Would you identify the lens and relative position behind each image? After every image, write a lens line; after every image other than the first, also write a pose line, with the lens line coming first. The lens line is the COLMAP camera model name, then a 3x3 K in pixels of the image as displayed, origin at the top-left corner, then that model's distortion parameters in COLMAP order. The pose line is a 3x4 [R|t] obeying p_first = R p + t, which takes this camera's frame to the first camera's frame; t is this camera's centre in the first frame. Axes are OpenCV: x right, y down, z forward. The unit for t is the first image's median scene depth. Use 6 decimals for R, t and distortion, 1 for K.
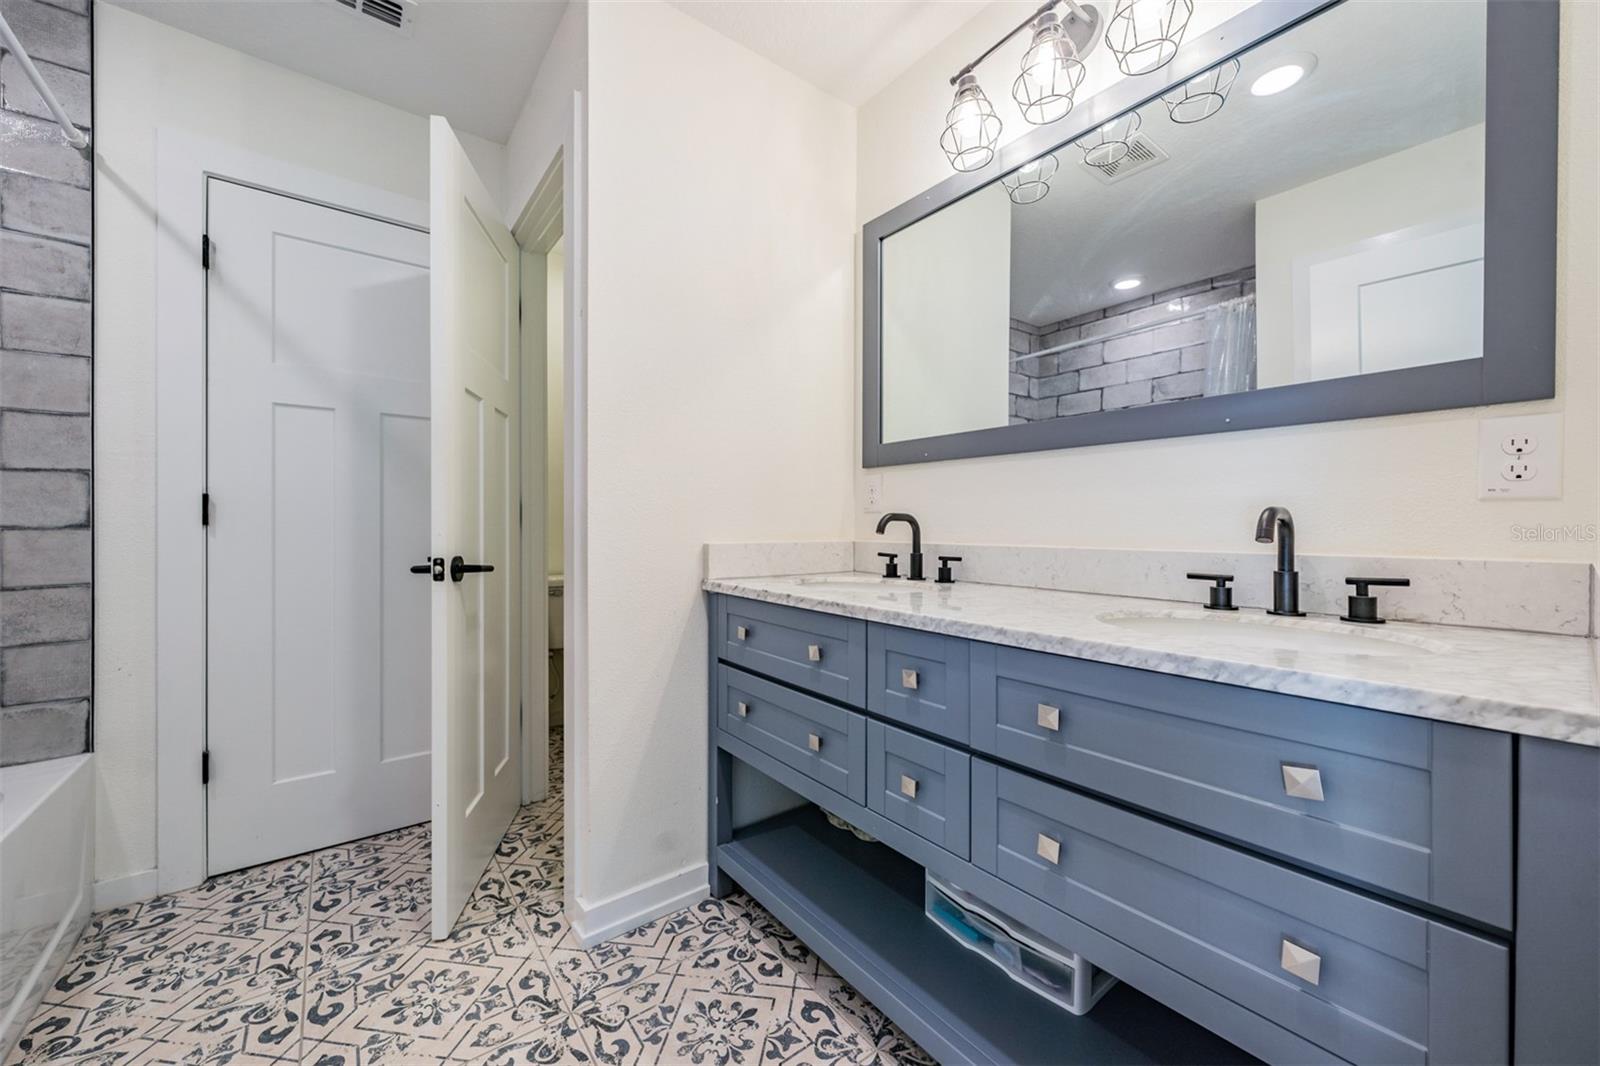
lens RADIAL K [[616.5, 0, 802.0], [0, 616.5, 534.8], [0, 0, 1]] dist [-0.005745, 0.000440]
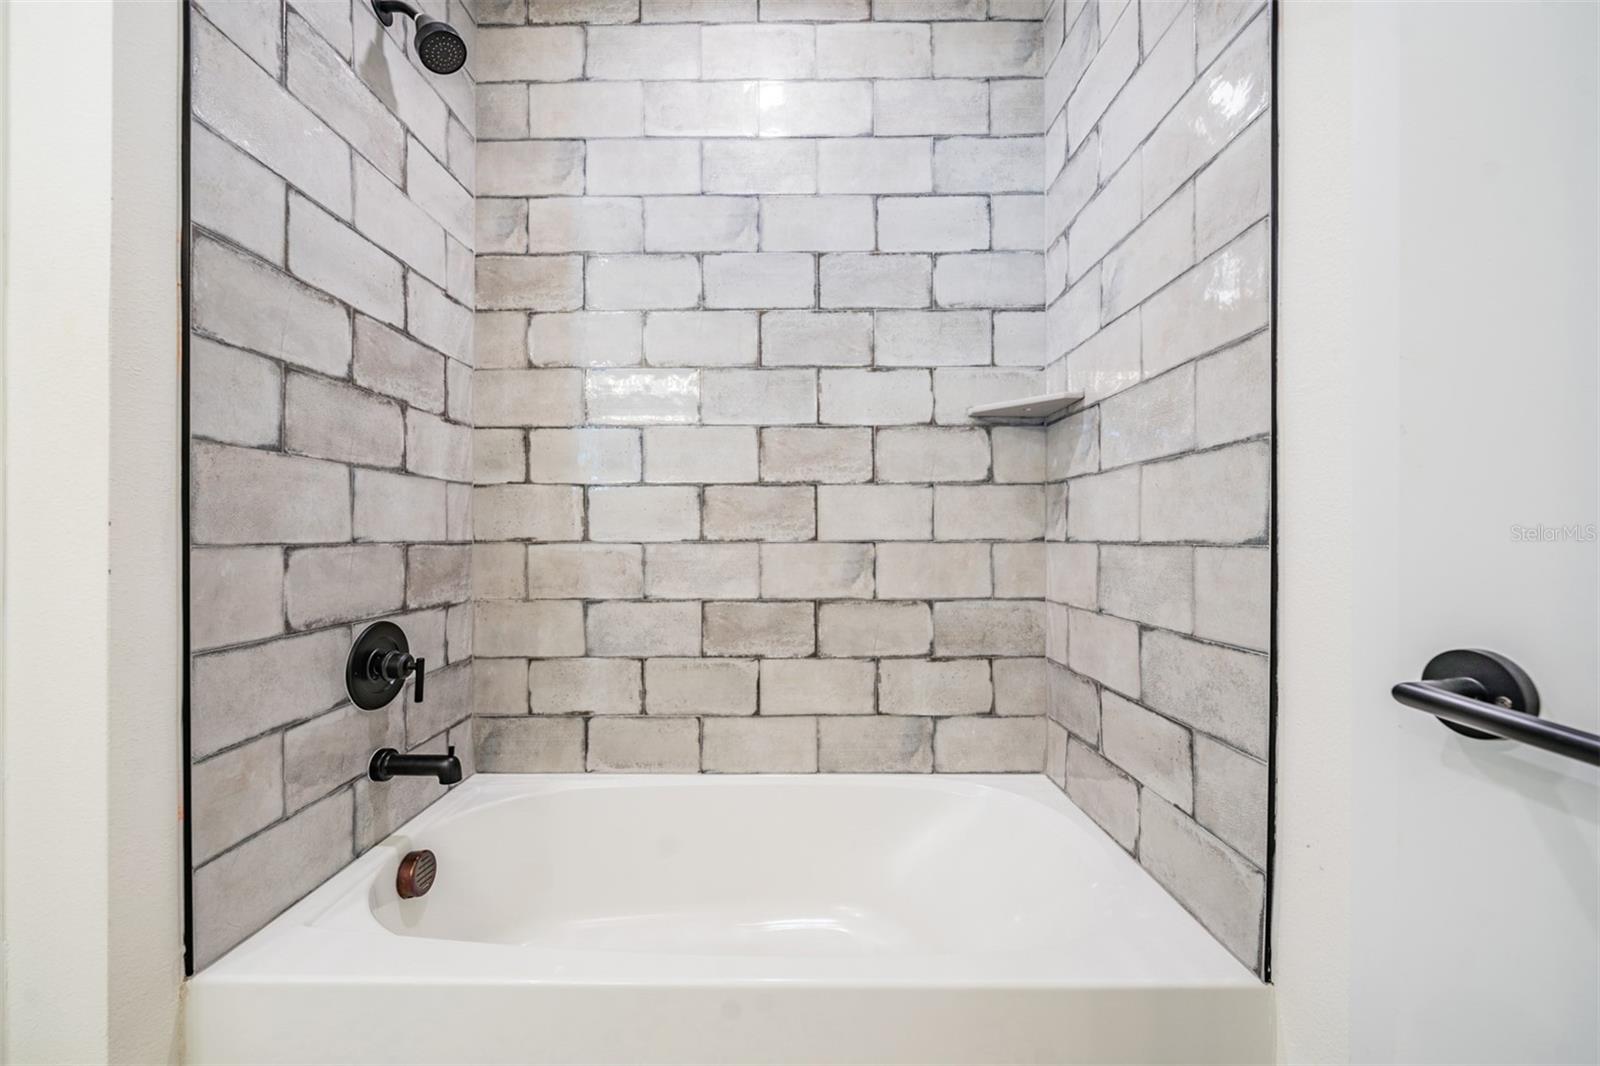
lens RADIAL K [[587.8, 0, 800.0], [0, 587.8, 533.0], [0, 0, 1]] dist [-0.000050, -0.000021]
pose [[-0.635089, -0.002140, -0.772436, -0.527836], [-0.007207, 0.999969, 0.003155, -0.020161], [0.772405, 0.007571, -0.635085, 1.003568]]
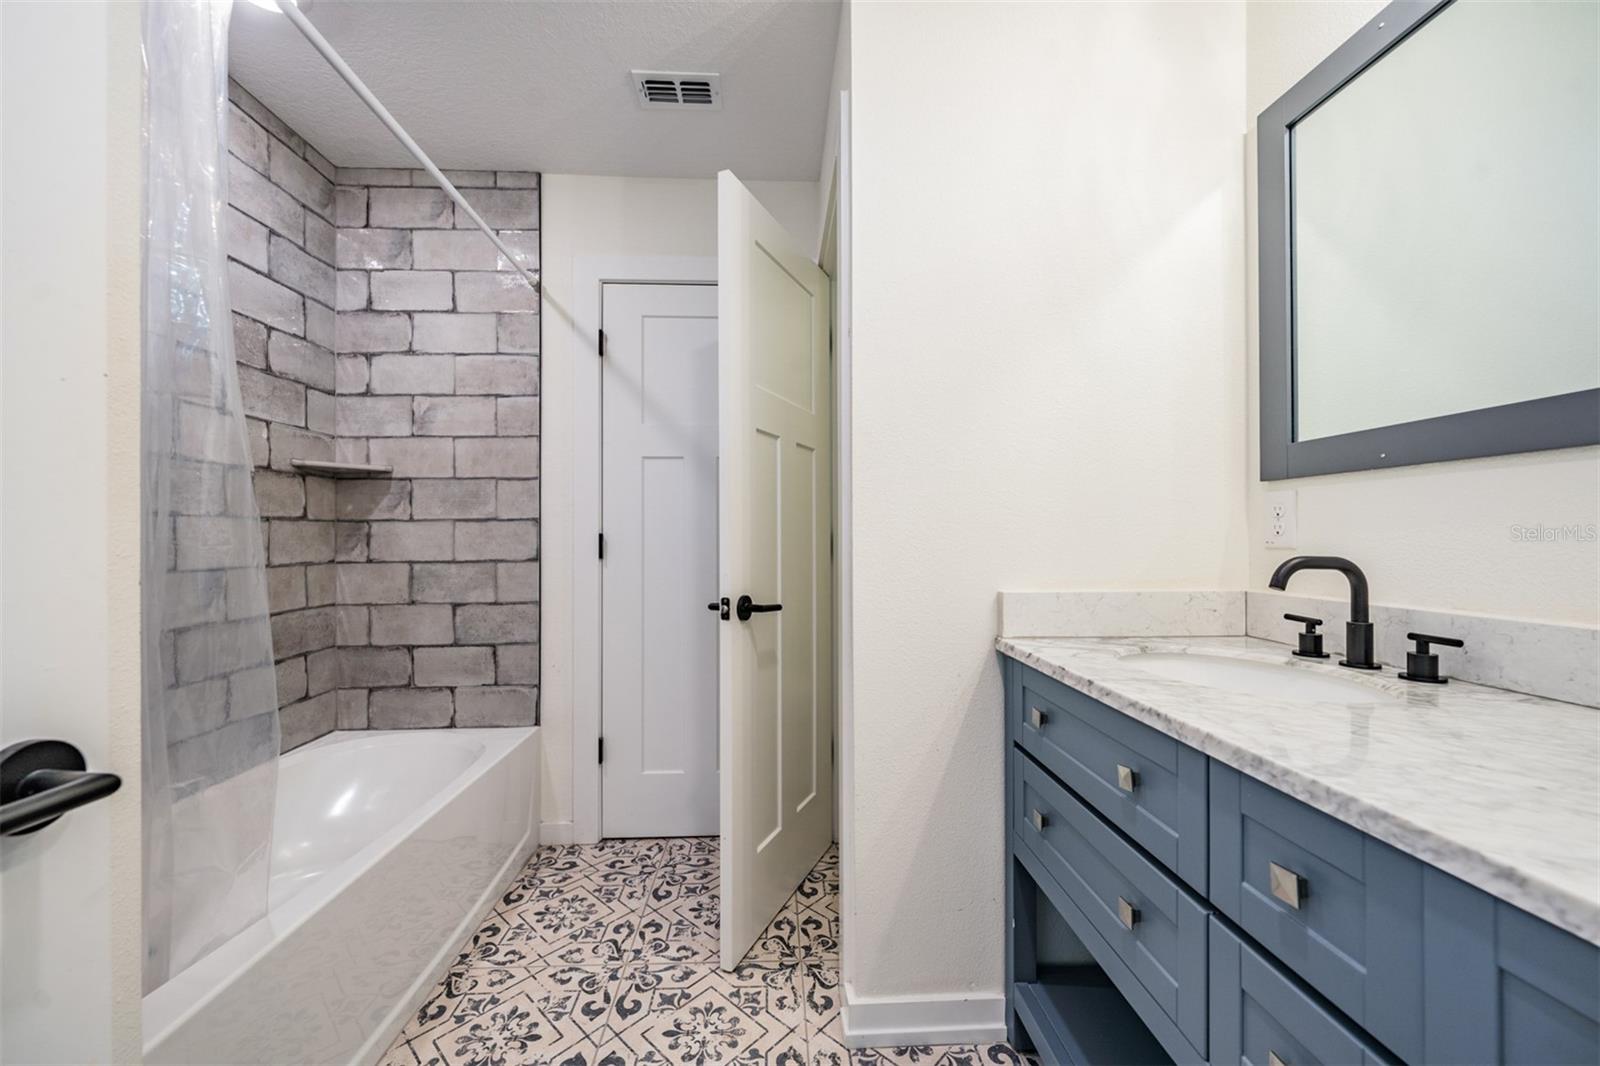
lens RADIAL K [[616.5, 0, 802.0], [0, 616.5, 534.8], [0, 0, 1]] dist [-0.005745, 0.000440]
pose [[0.808011, -0.004318, -0.589151, 0.118222], [-0.003152, 0.999927, -0.011651, -0.054928], [0.589159, 0.011271, 0.807939, 0.236164]]
